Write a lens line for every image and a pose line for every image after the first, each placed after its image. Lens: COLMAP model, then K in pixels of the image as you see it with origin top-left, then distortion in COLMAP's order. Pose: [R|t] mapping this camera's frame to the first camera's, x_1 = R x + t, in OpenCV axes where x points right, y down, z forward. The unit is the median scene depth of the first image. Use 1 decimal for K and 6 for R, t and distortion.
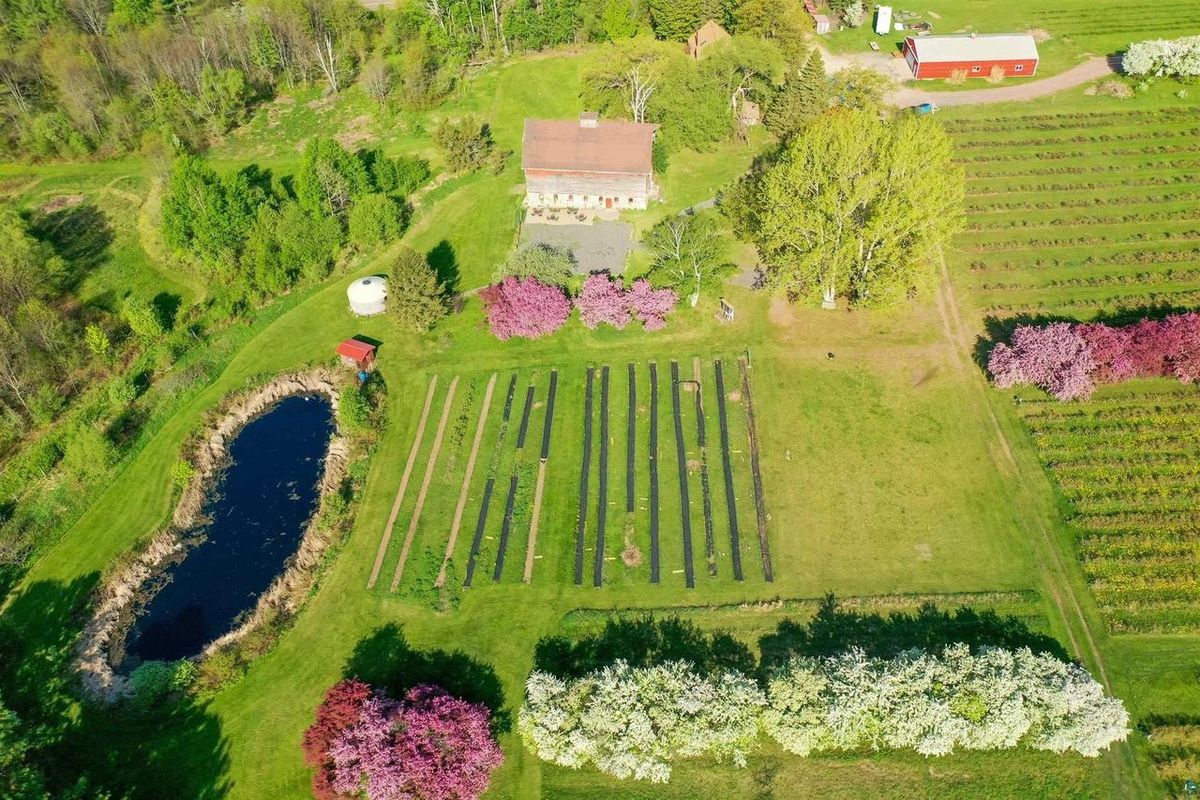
lens RADIAL K [[948.7, 0, 600.0], [0, 948.7, 400.0], [0, 0, 1]] dist [0.001520, -0.007725]
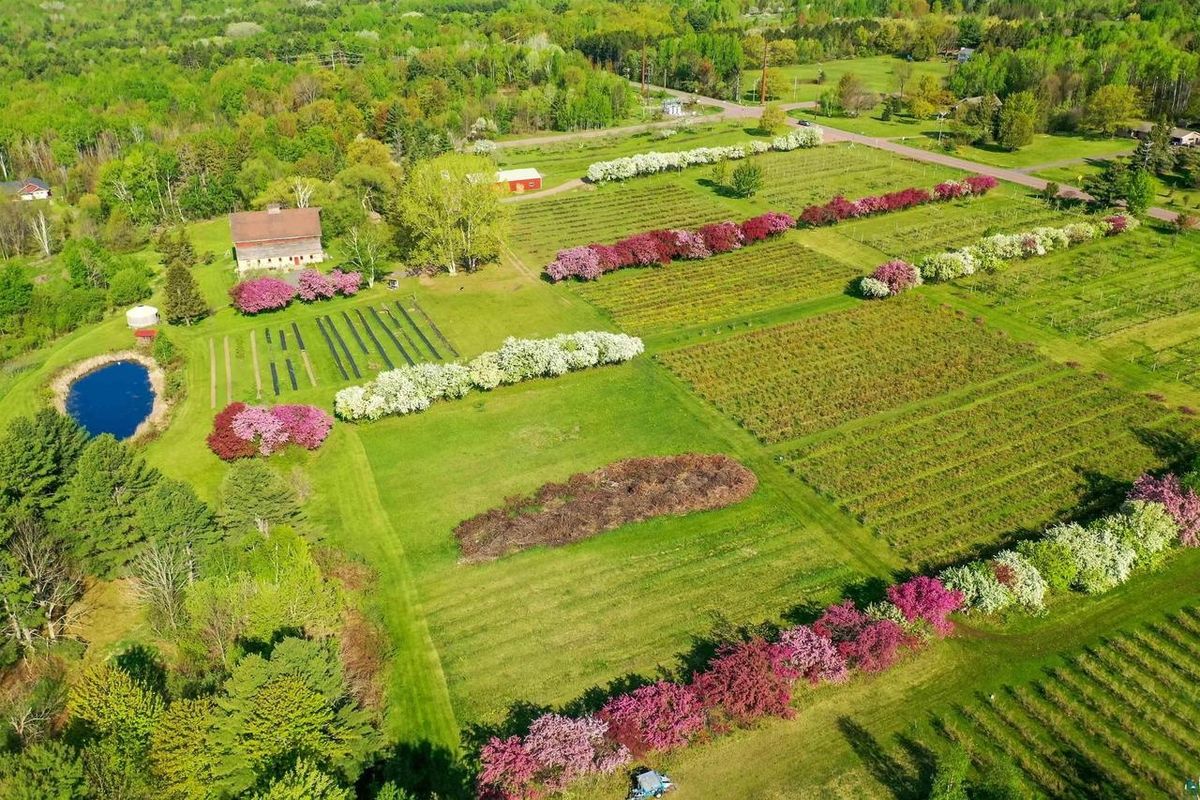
lens RADIAL K [[948.7, 0, 600.0], [0, 948.7, 400.0], [0, 0, 1]] dist [0.001520, -0.007725]
pose [[0.899698, -0.172907, 0.400808, -0.241156], [0.294022, 0.918711, -0.263668, 0.644199], [-0.322637, 0.355068, 0.877401, -0.477853]]
